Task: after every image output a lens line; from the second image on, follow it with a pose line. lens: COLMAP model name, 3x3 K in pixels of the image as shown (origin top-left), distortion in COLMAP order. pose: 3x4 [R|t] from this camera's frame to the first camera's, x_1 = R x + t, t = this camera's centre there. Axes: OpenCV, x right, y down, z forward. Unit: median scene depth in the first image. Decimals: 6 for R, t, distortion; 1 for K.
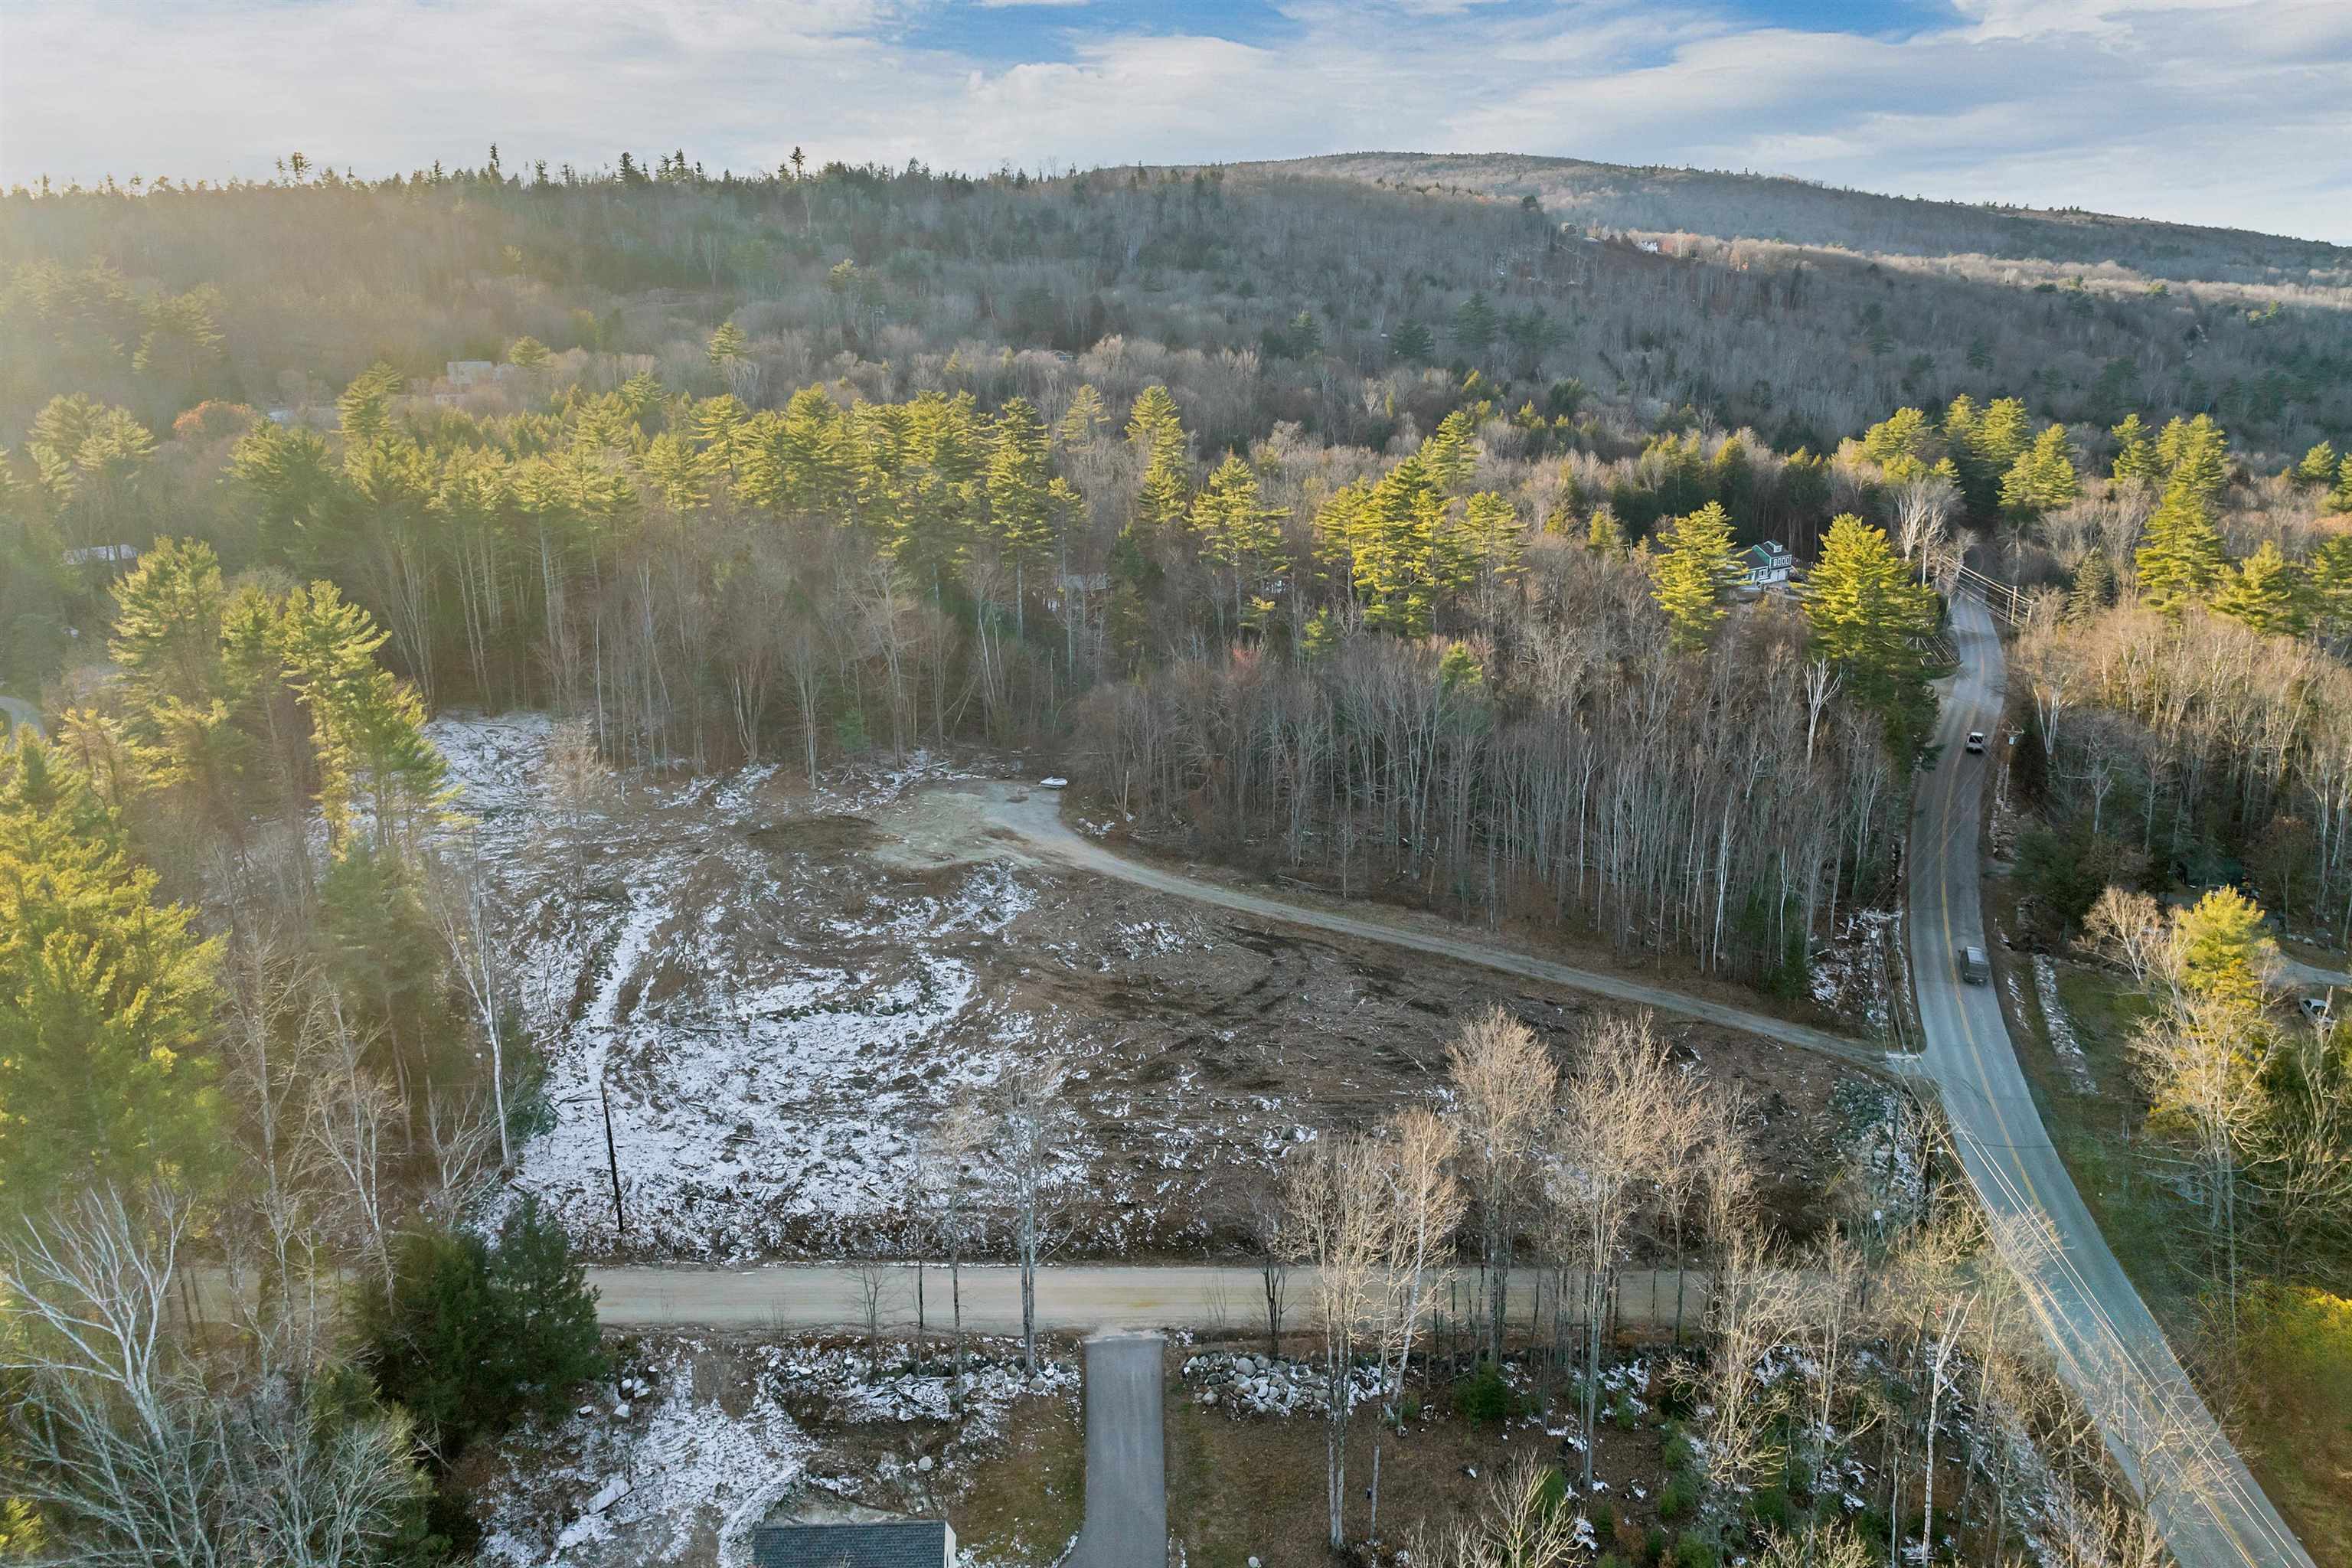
lens RADIAL K [[1706.9, 0, 1224.0], [0, 1706.9, 818.1], [0, 0, 1]] dist [-0.038577, -0.001020]
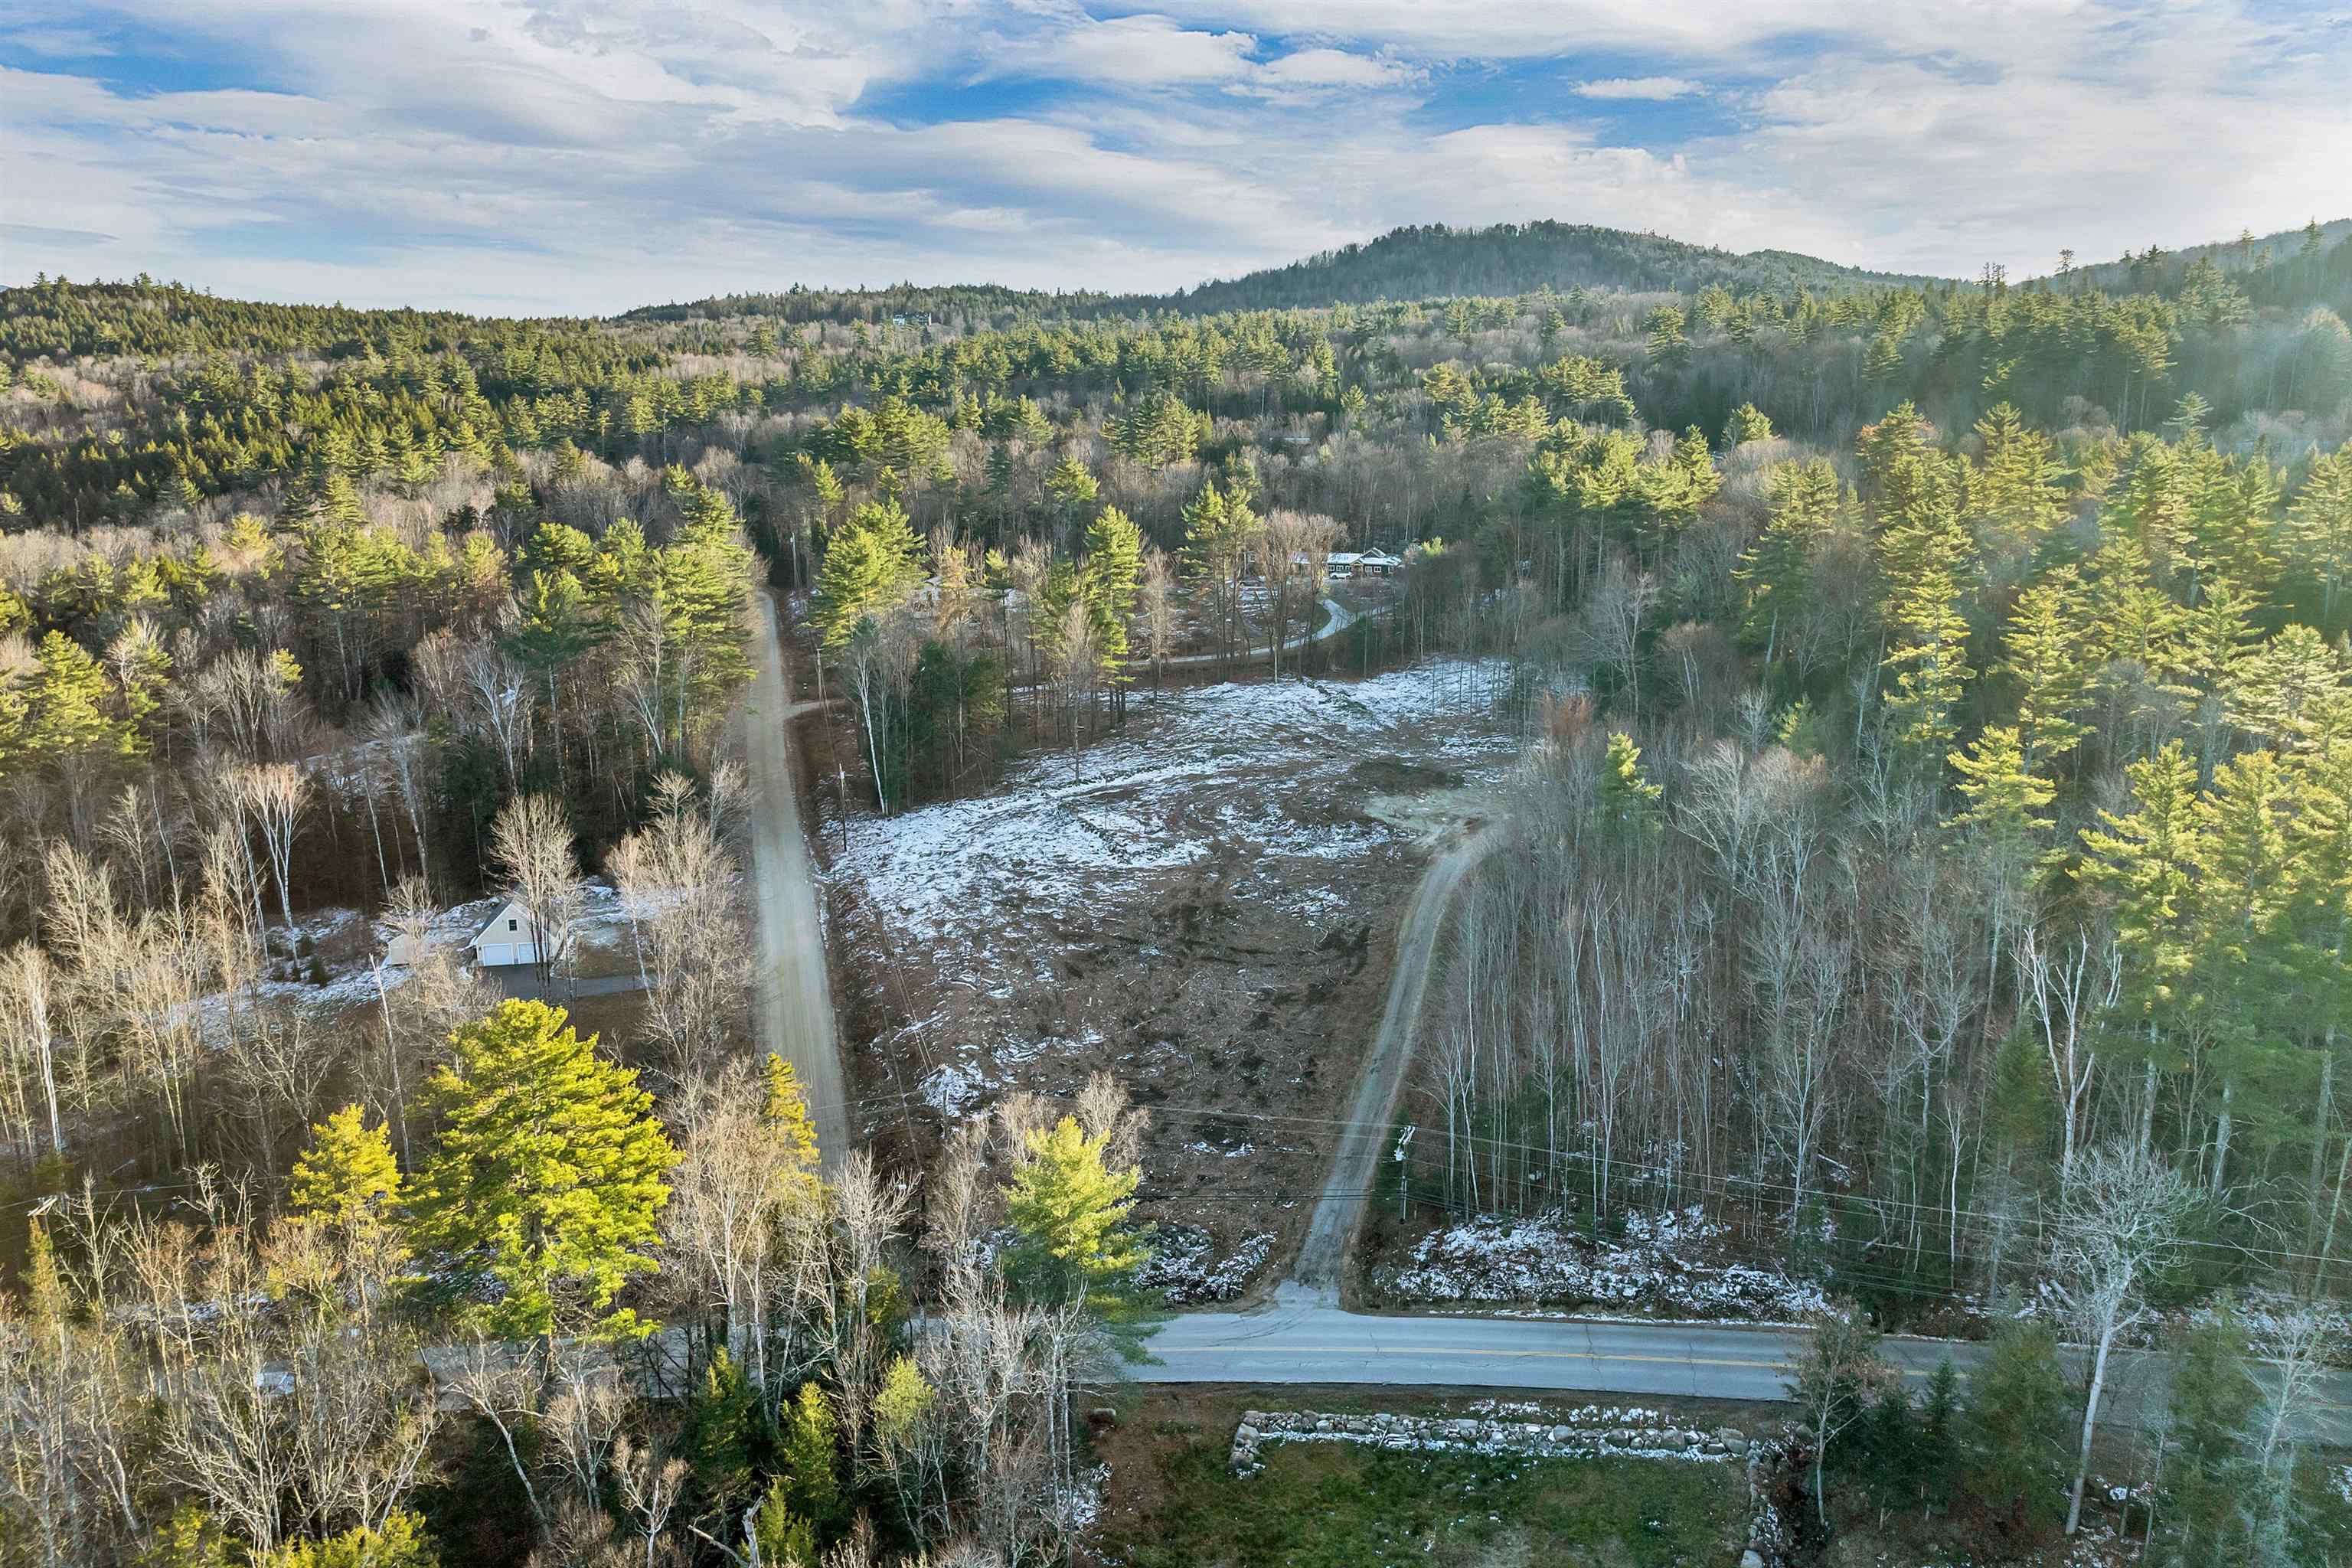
lens RADIAL K [[1696.6, 0, 1176.0], [0, 1696.6, 784.0], [0, 0, 1]] dist [-0.032866, -0.007217]
pose [[0.130417, 0.243992, -0.960968, 1.160701], [-0.270006, 0.941352, 0.202367, -0.238798], [0.953985, 0.233075, 0.188648, 0.782835]]
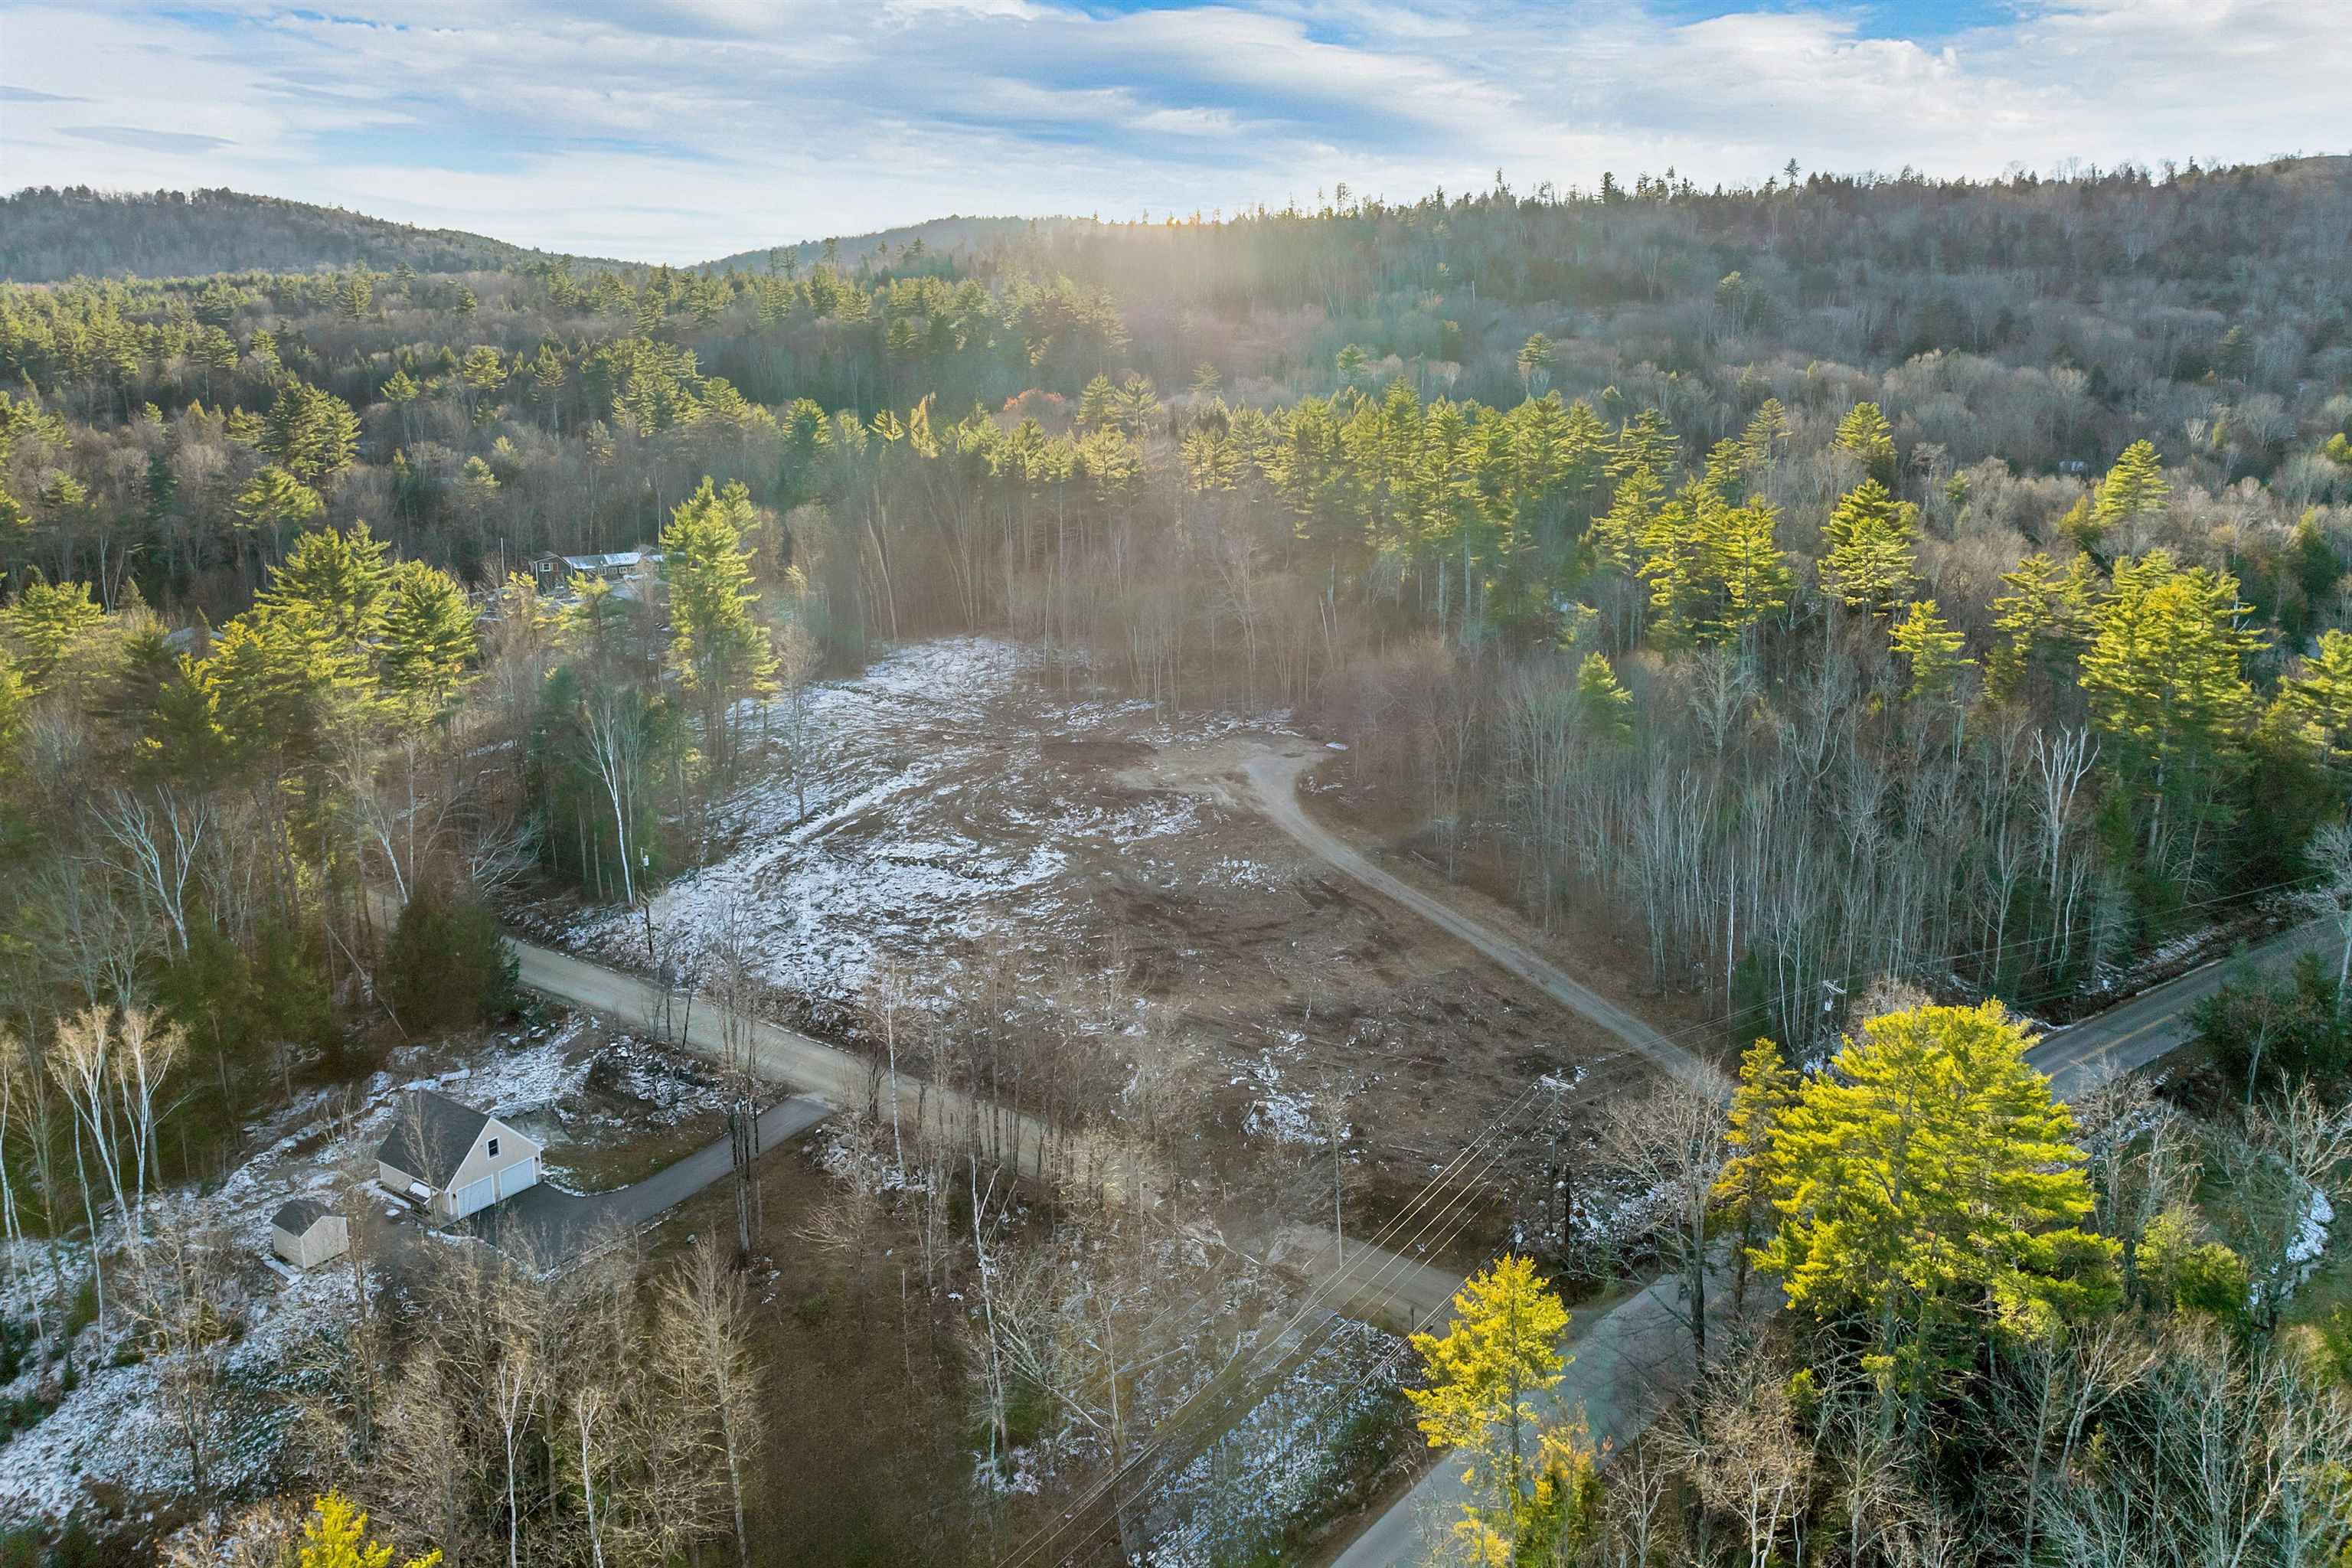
lens RADIAL K [[1696.6, 0, 1176.0], [0, 1696.6, 784.0], [0, 0, 1]] dist [-0.032866, -0.007217]
pose [[0.796343, 0.156218, -0.584323, 0.666514], [-0.169047, 0.985056, 0.032969, -0.022324], [0.580741, 0.072523, 0.810851, 0.056033]]
